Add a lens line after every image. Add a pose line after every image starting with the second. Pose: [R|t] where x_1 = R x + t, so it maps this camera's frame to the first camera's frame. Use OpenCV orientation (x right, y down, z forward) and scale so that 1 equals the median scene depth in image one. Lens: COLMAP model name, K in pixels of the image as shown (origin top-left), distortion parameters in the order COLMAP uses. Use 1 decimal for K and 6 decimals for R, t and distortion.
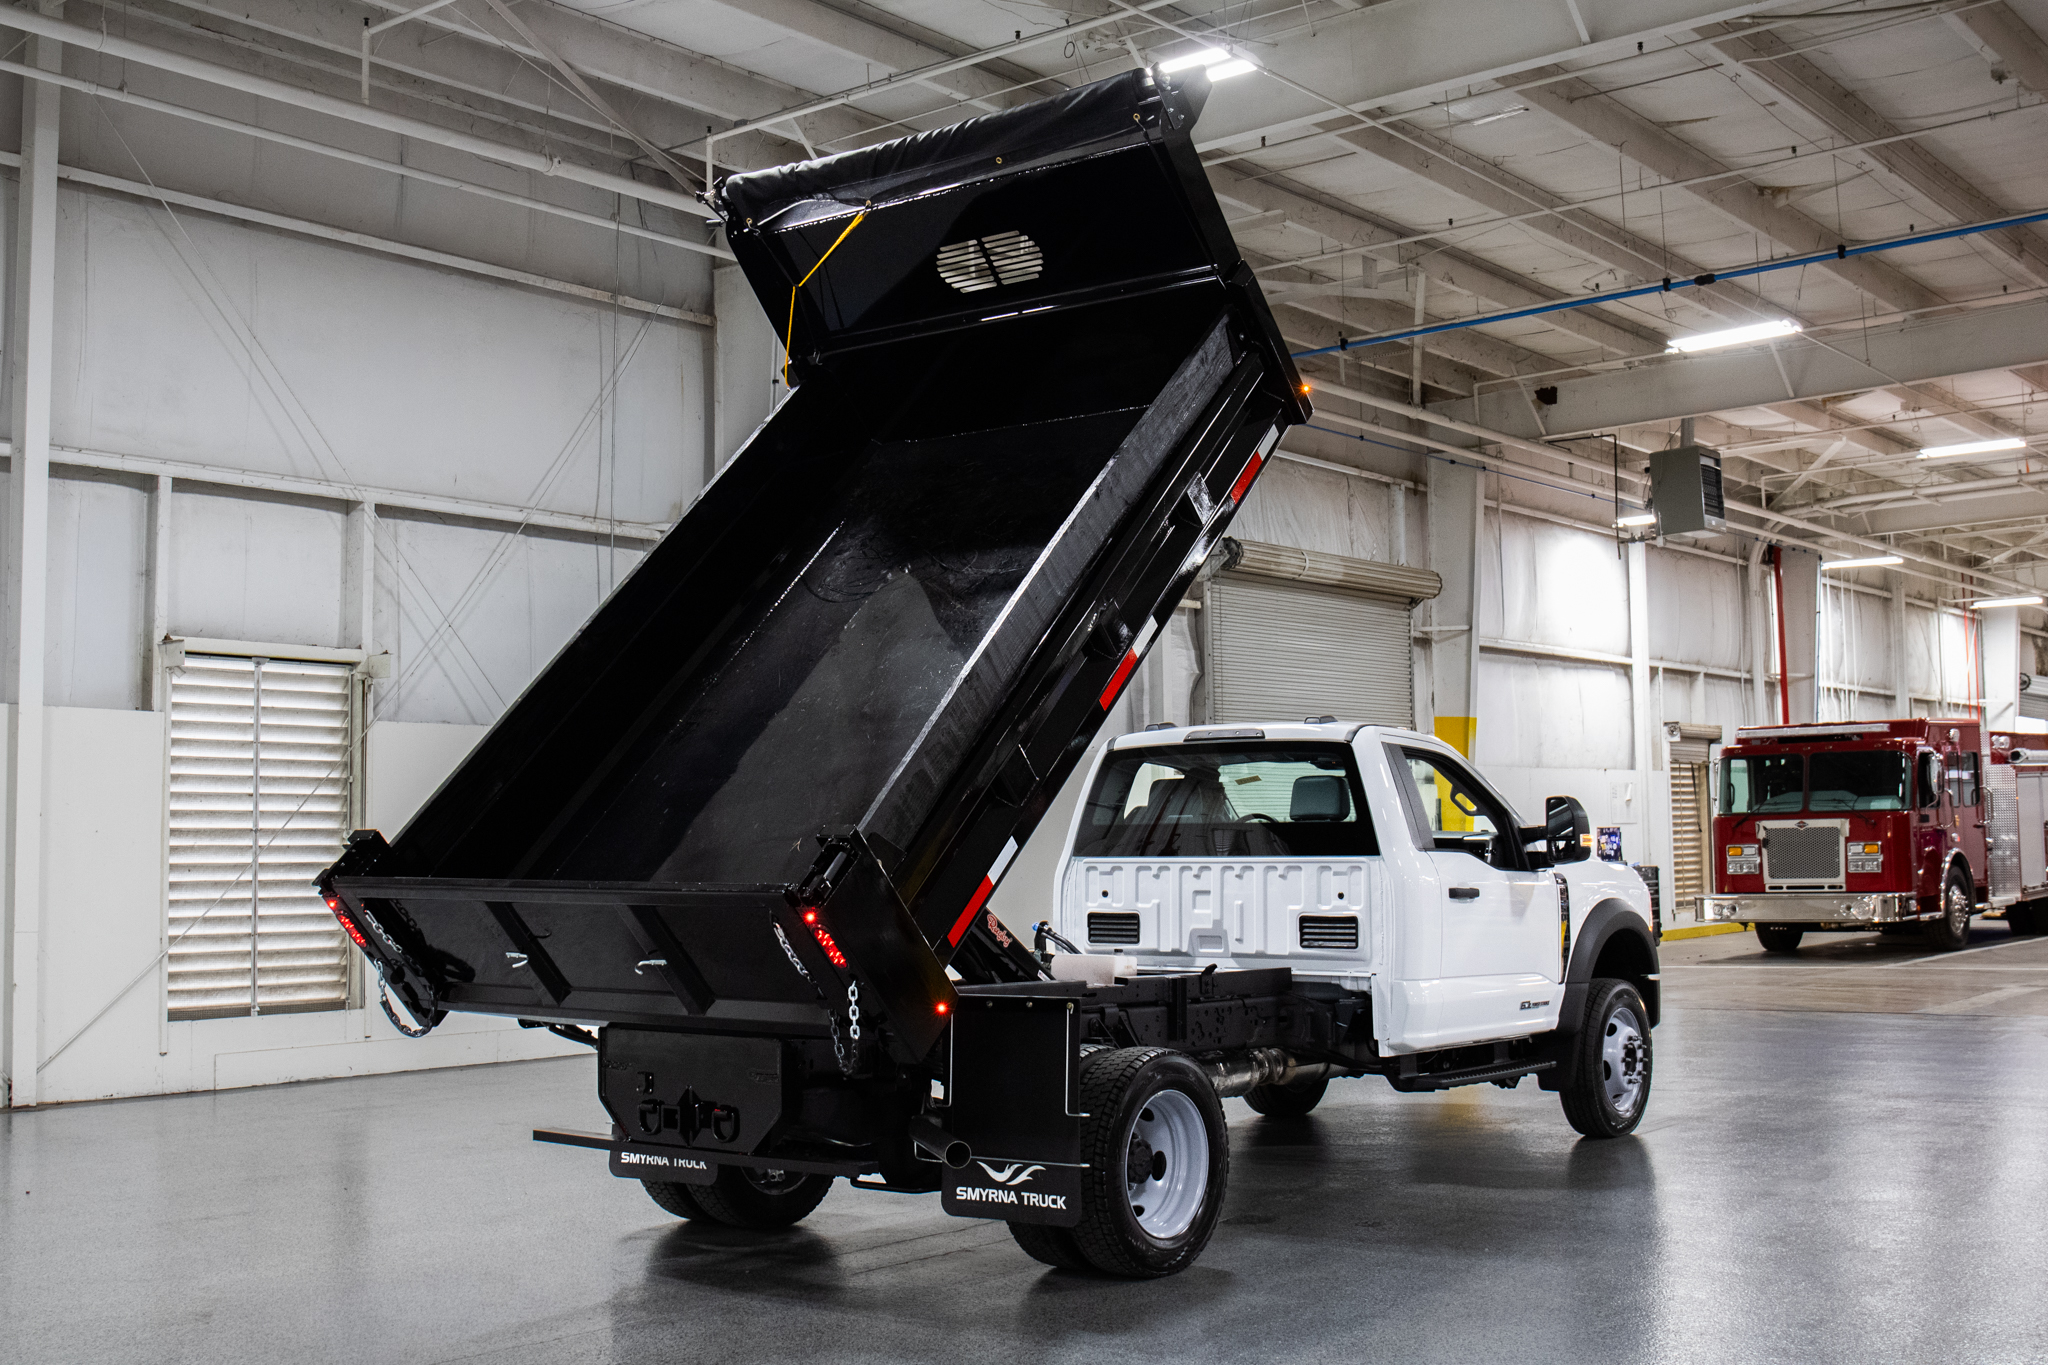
lens RADIAL K [[2329.5, 0, 941.8], [0, 2329.5, 635.2], [0, 0, 1]] dist [-0.112936, 0.016159]
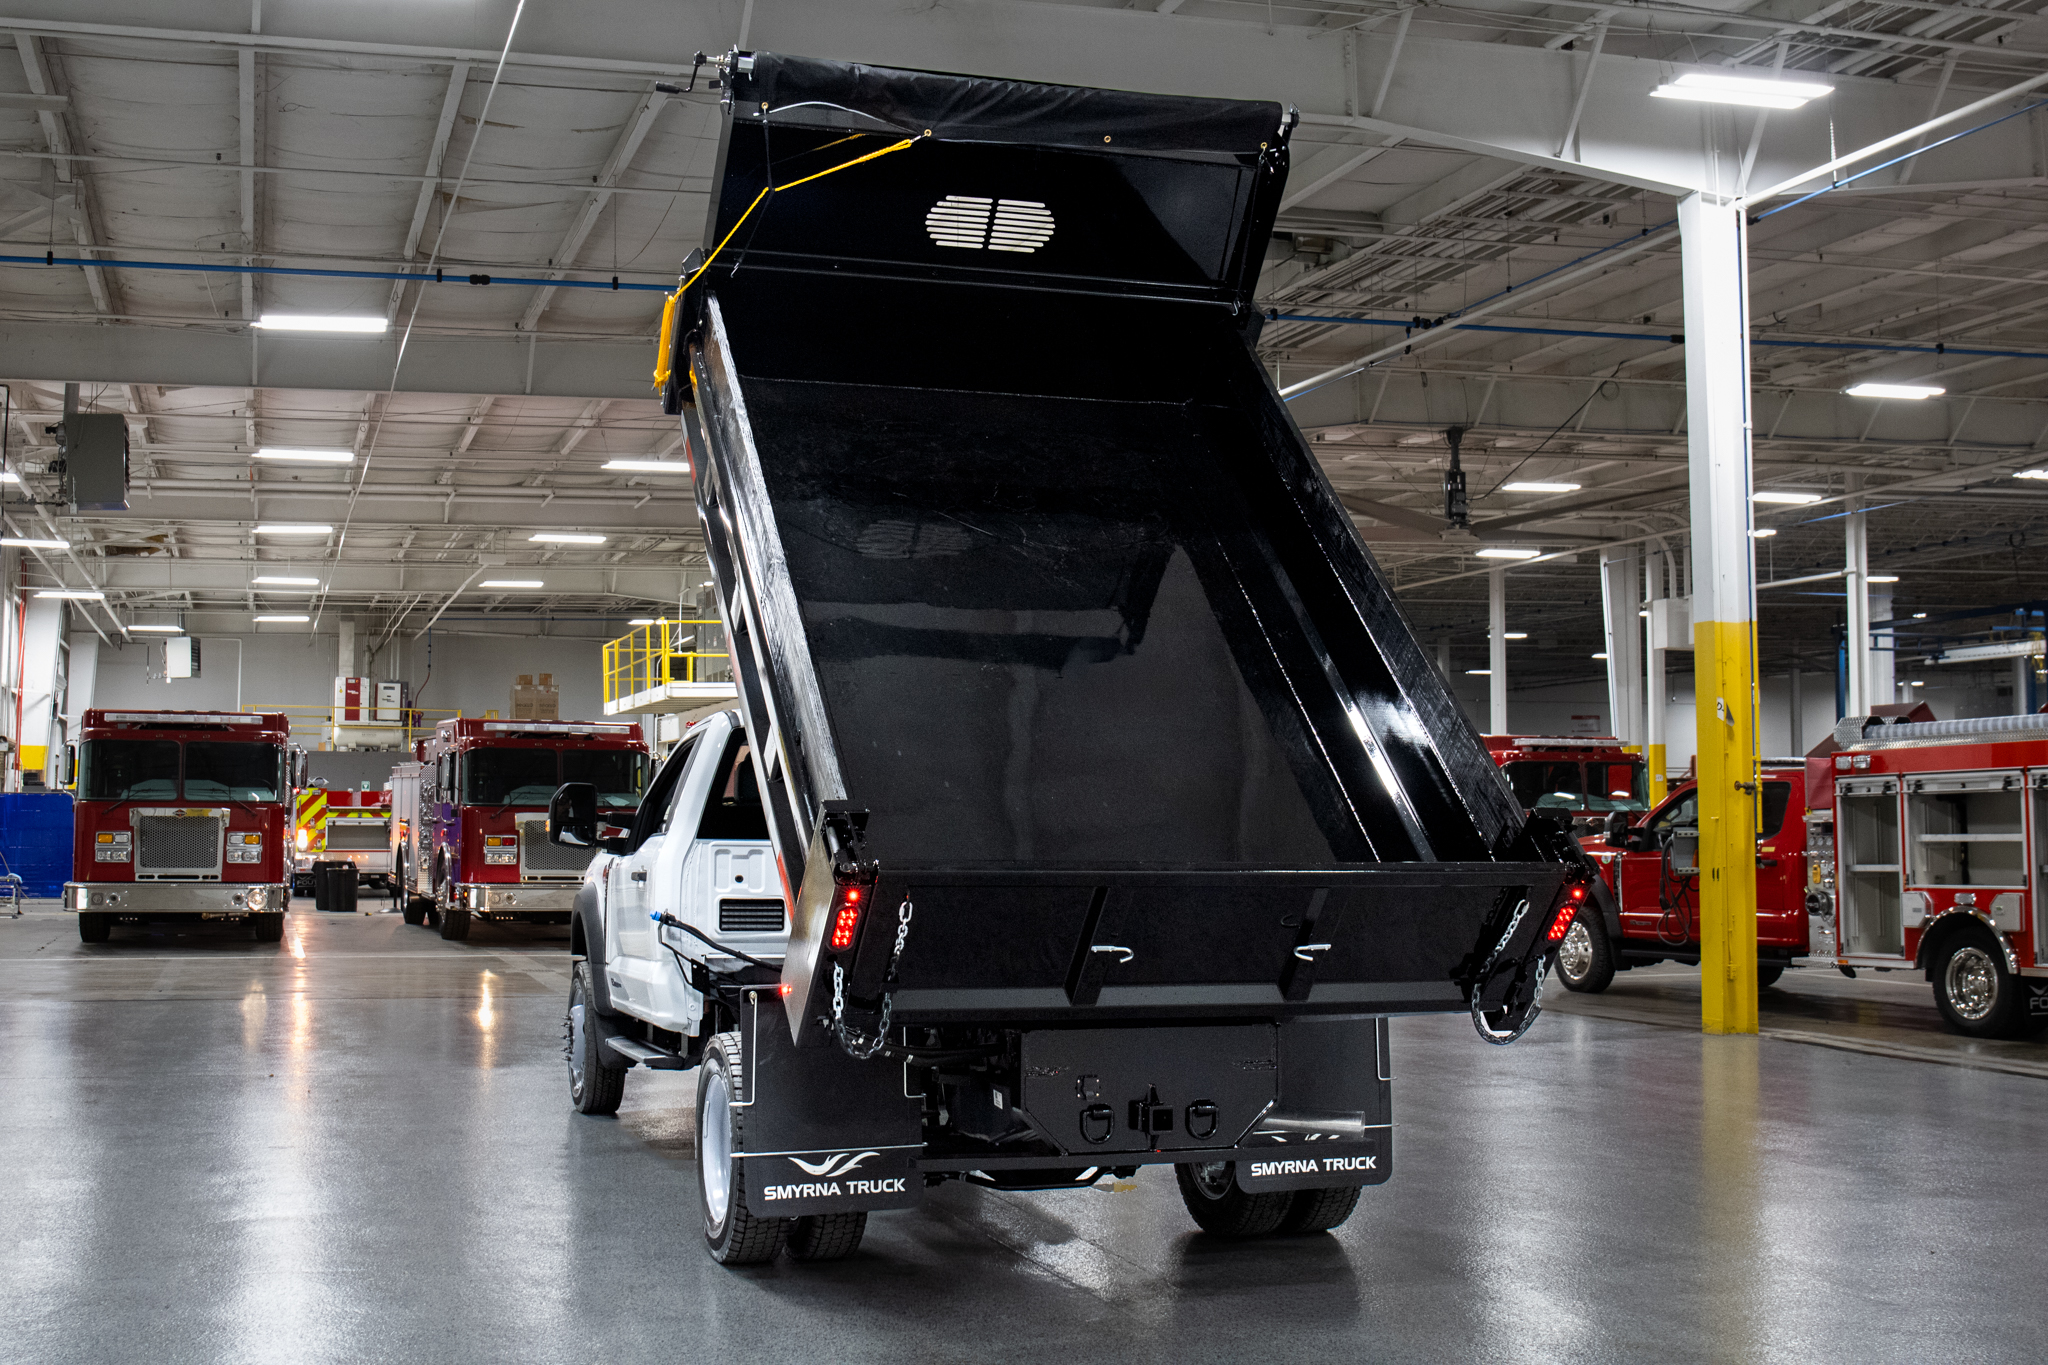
lens RADIAL K [[2371.0, 0, 966.5], [0, 2371.0, 643.8], [0, 0, 1]] dist [-0.111450, 0.020323]
pose [[0.546872, 0.078550, 0.833523, -0.679801], [-0.086204, 0.995580, -0.037264, 0.043574], [-0.832766, -0.051474, 0.551226, 0.393633]]
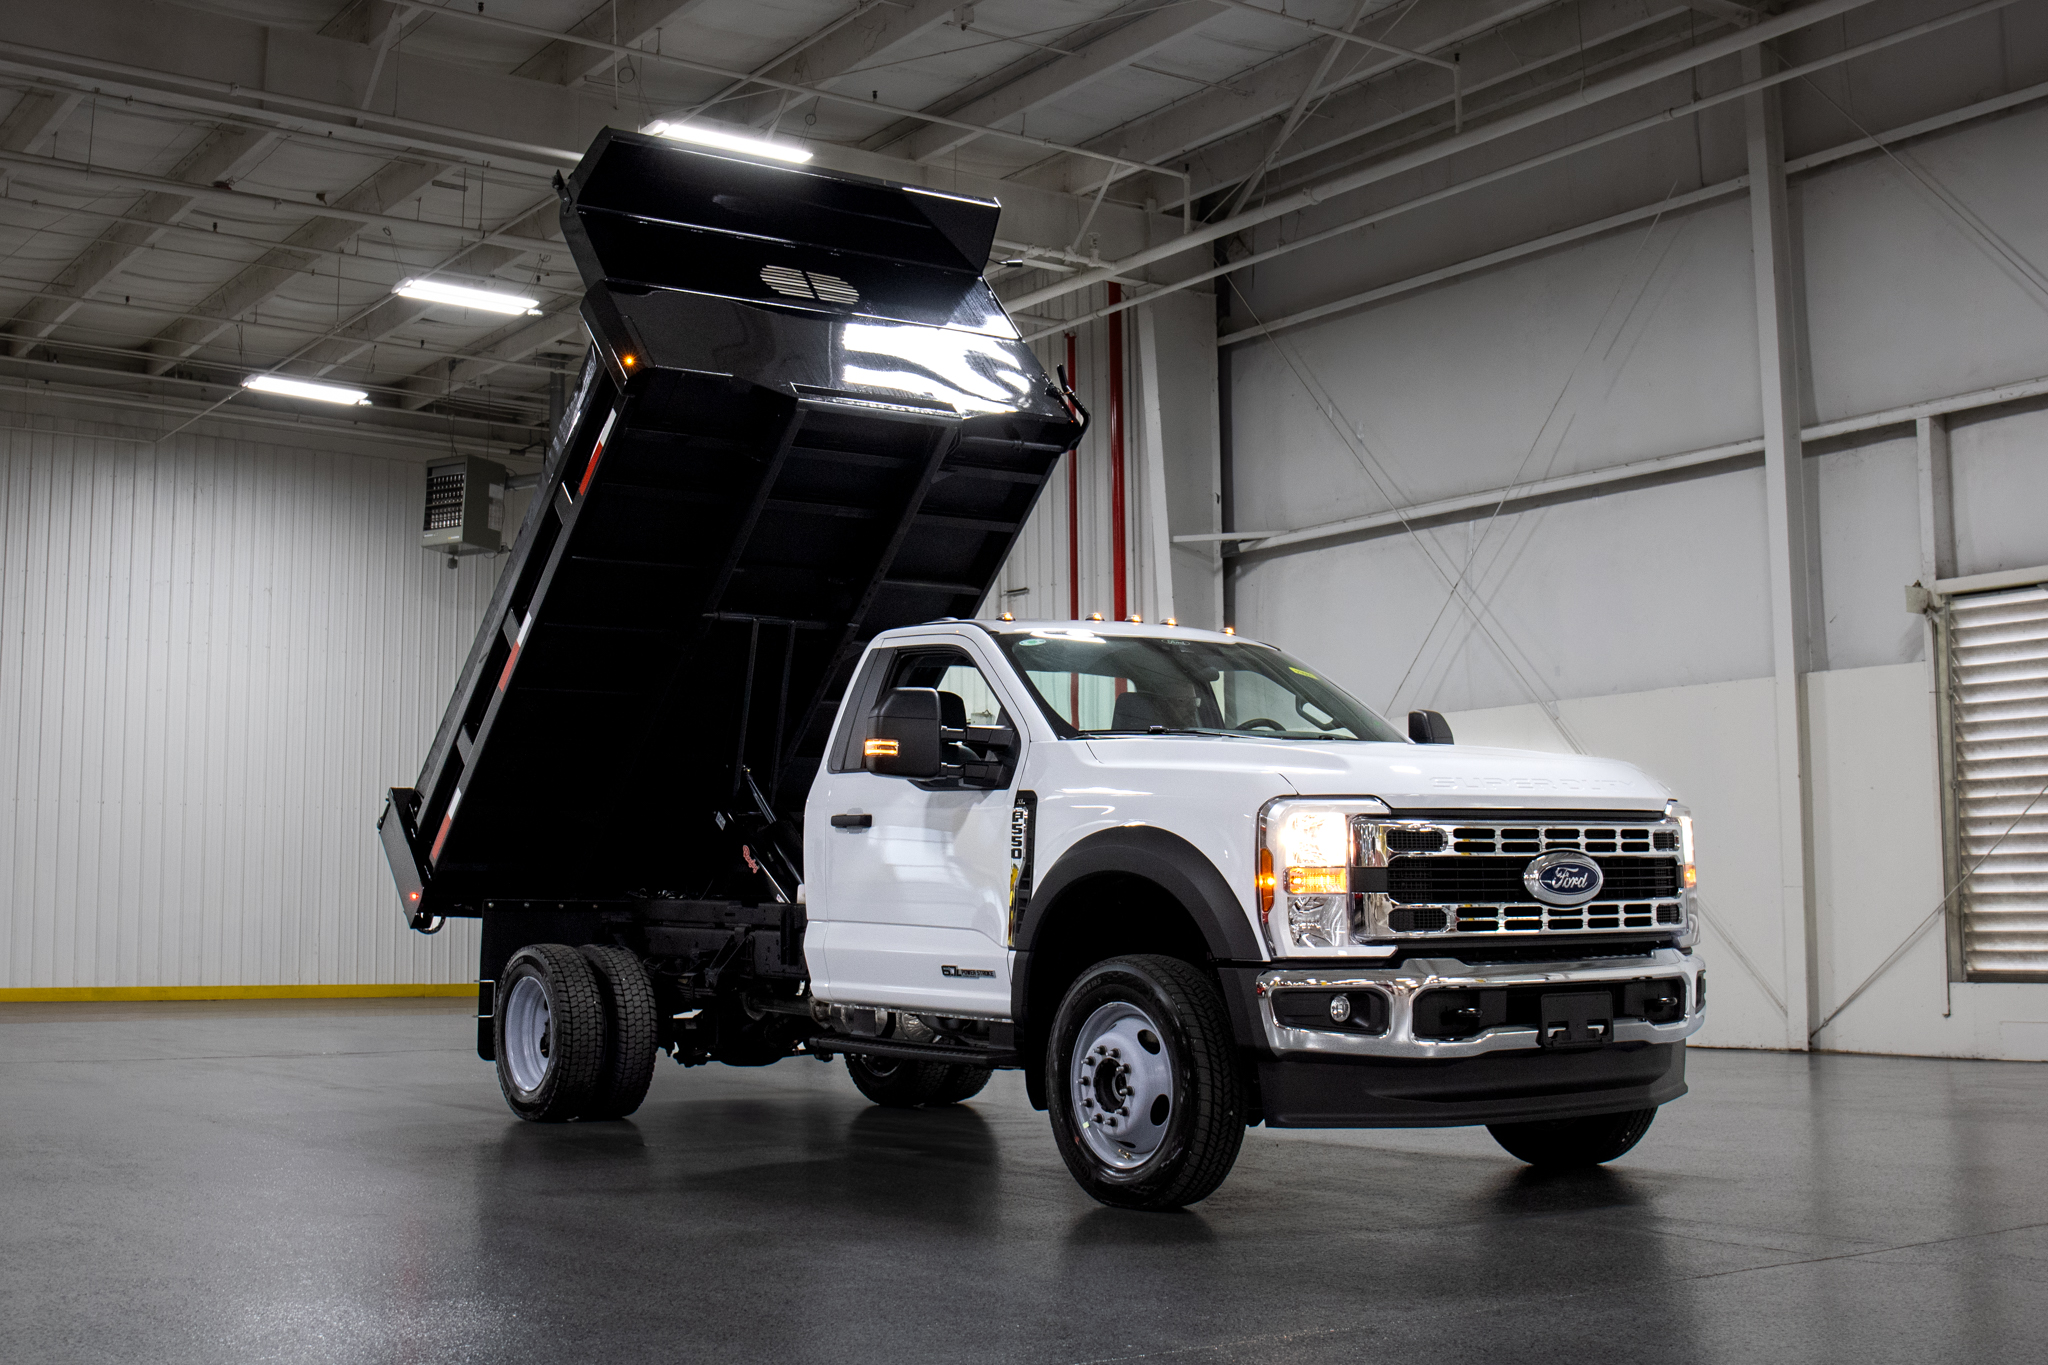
lens RADIAL K [[2371.0, 0, 966.5], [0, 2371.0, 643.8], [0, 0, 1]] dist [-0.111450, 0.020323]
pose [[-0.277848, -0.092335, -0.956177, 0.954984], [0.096294, 0.987679, -0.123359, 0.145733], [0.955787, -0.126350, -0.265533, 1.177948]]
